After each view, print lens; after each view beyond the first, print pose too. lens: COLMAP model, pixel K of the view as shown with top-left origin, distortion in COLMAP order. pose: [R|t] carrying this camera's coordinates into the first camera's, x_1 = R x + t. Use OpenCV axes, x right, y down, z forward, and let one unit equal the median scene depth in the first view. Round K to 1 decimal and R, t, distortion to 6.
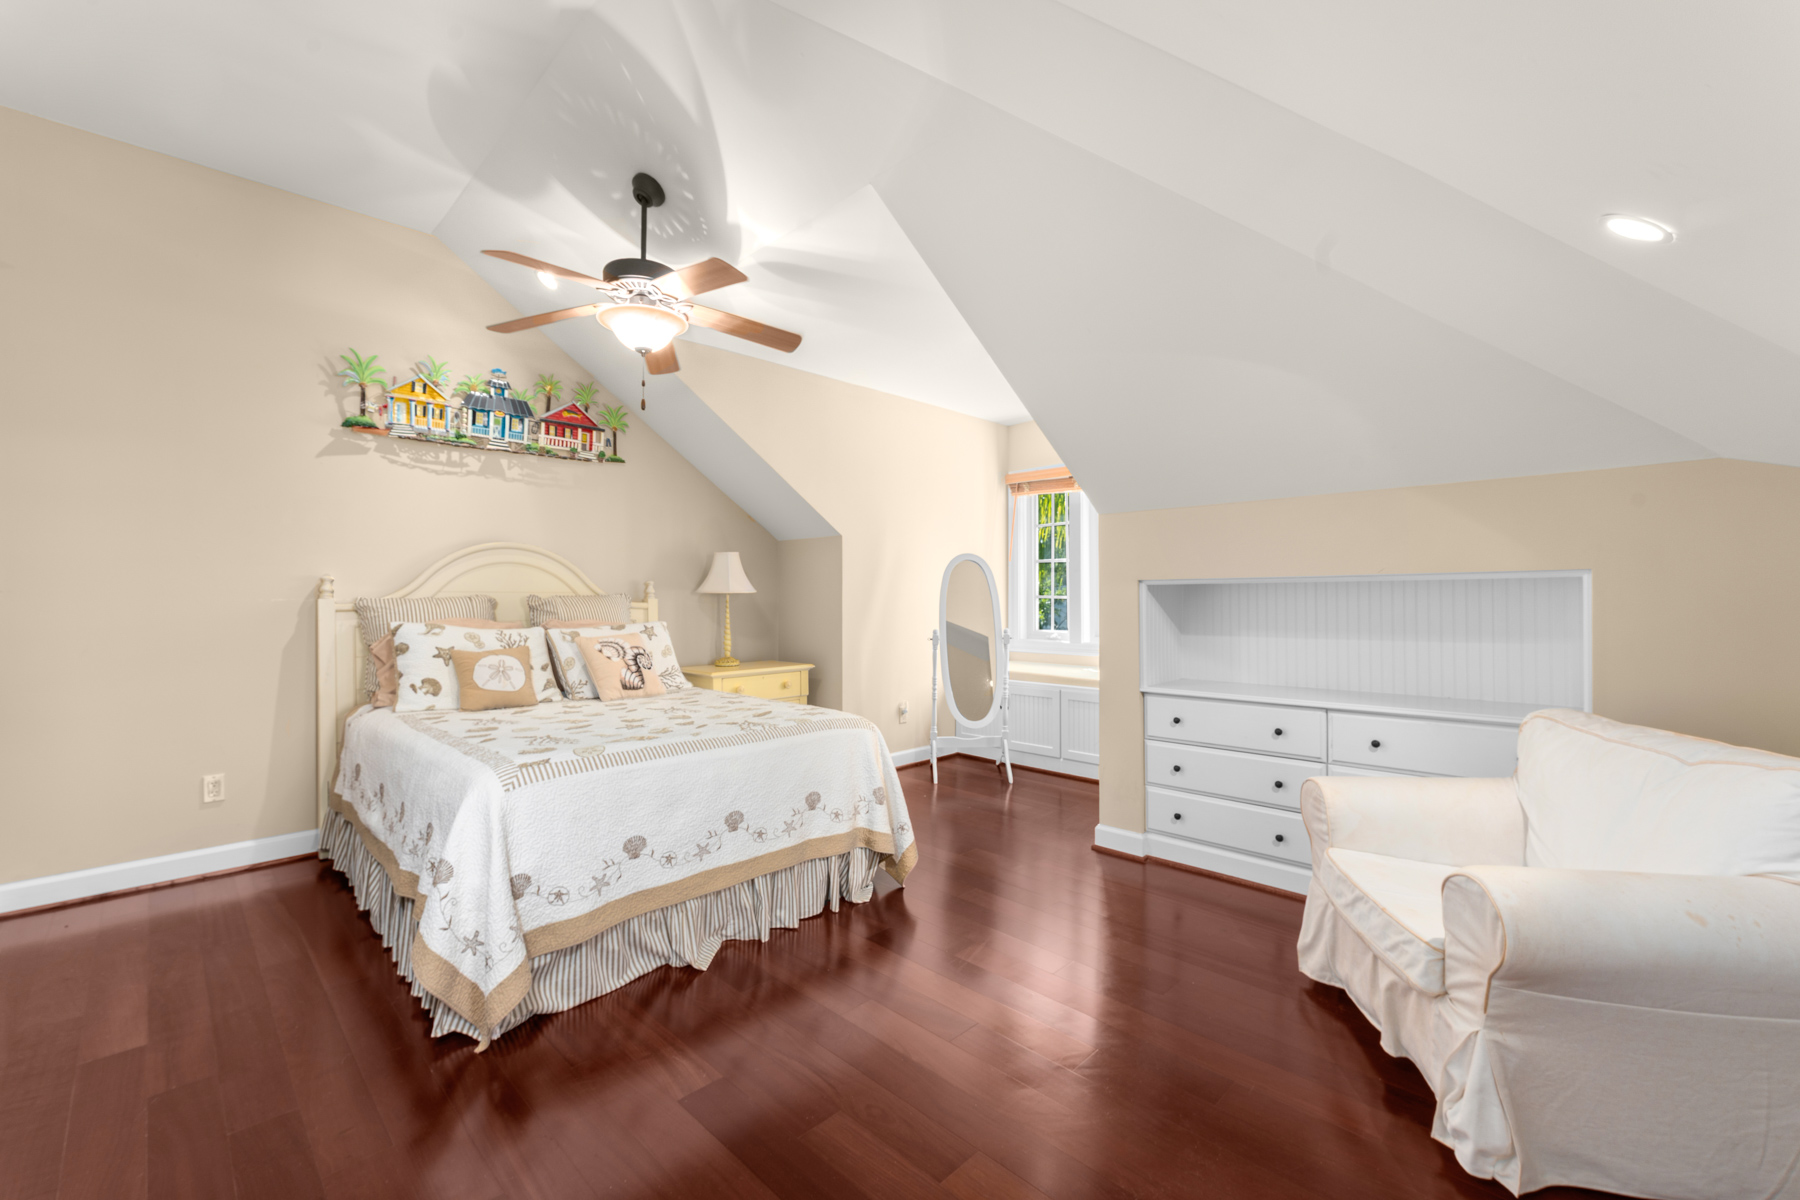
lens RADIAL K [[739.5, 0, 903.0], [0, 739.5, 589.4], [0, 0, 1]] dist [0.001069, 0.000389]
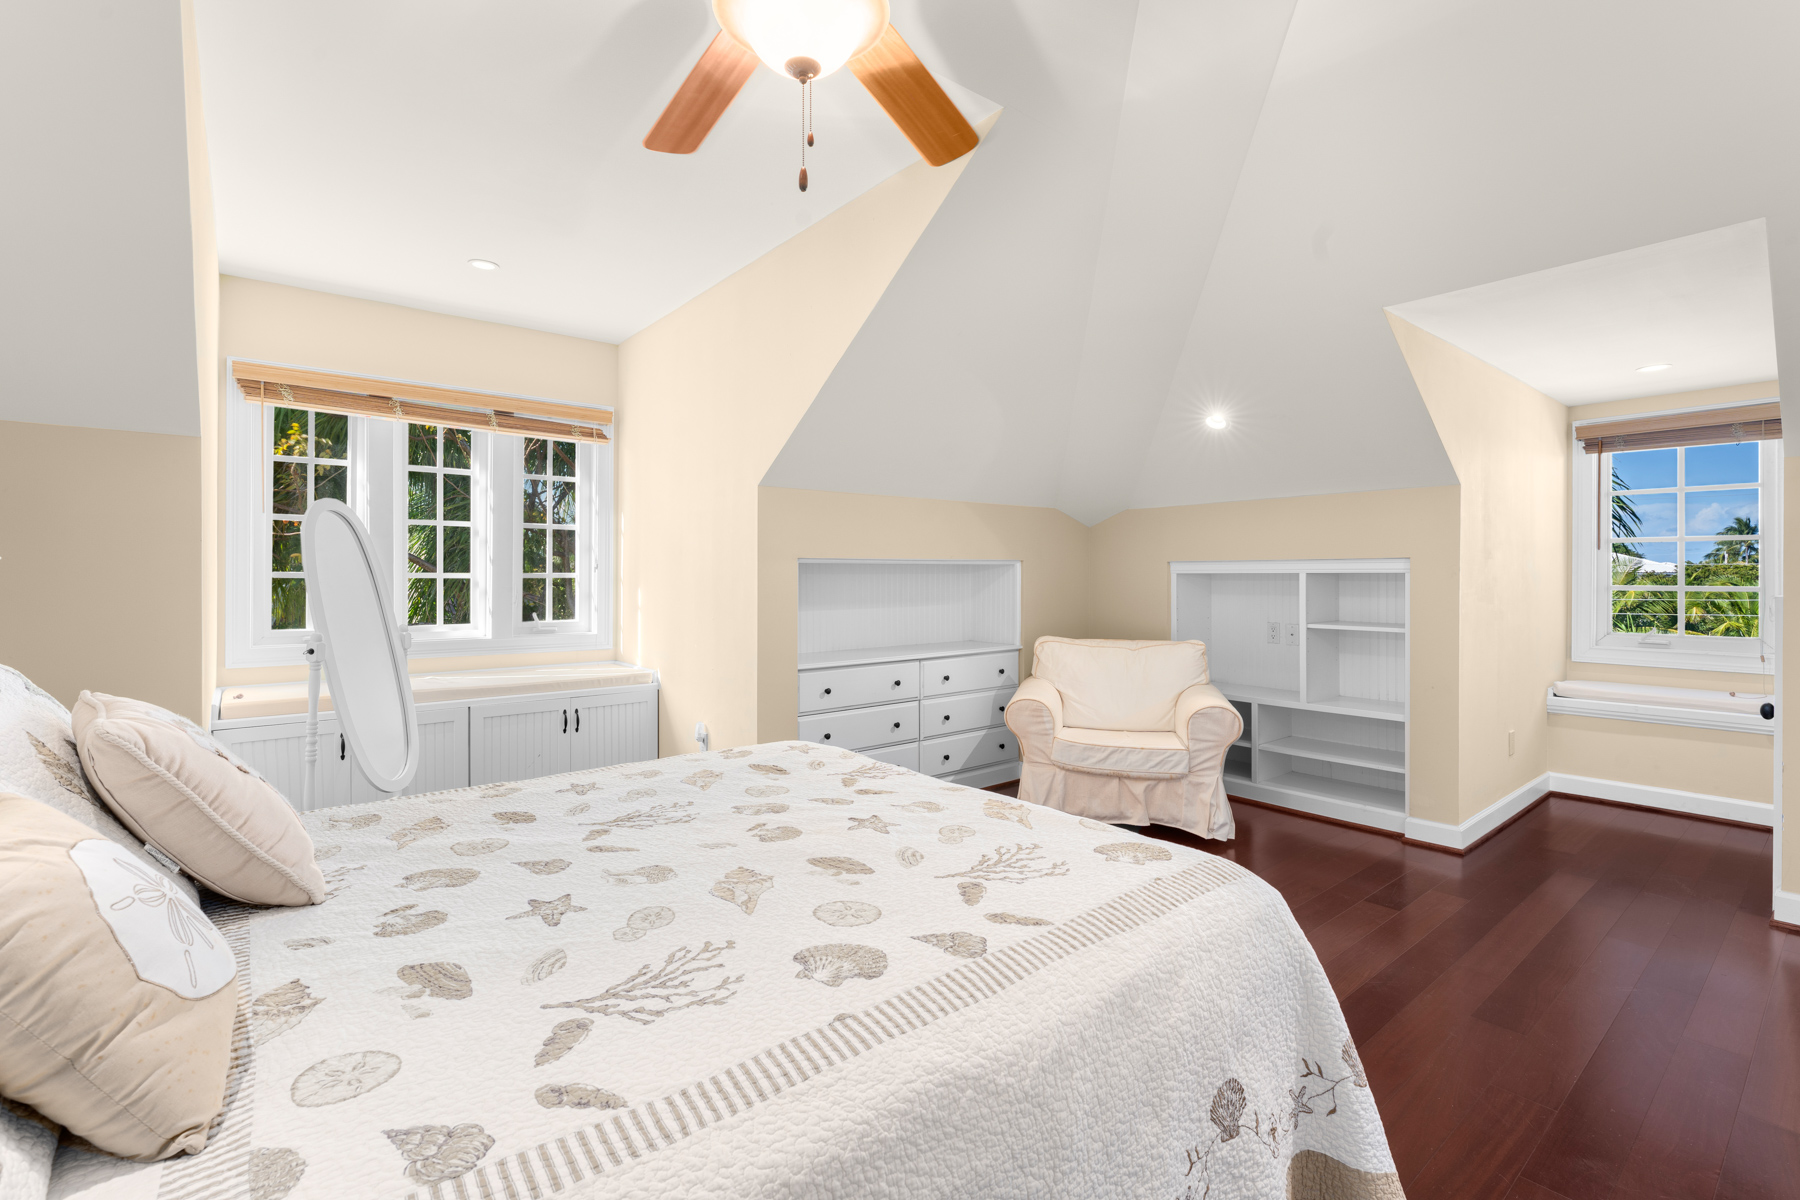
lens RADIAL K [[739.5, 0, 903.0], [0, 739.5, 589.4], [0, 0, 1]] dist [0.001069, 0.000389]
pose [[0.112797, 0.002938, 0.993614, -0.675310], [-0.006452, 0.999977, -0.002225, 0.035539], [-0.993597, -0.006160, 0.112813, 0.790489]]
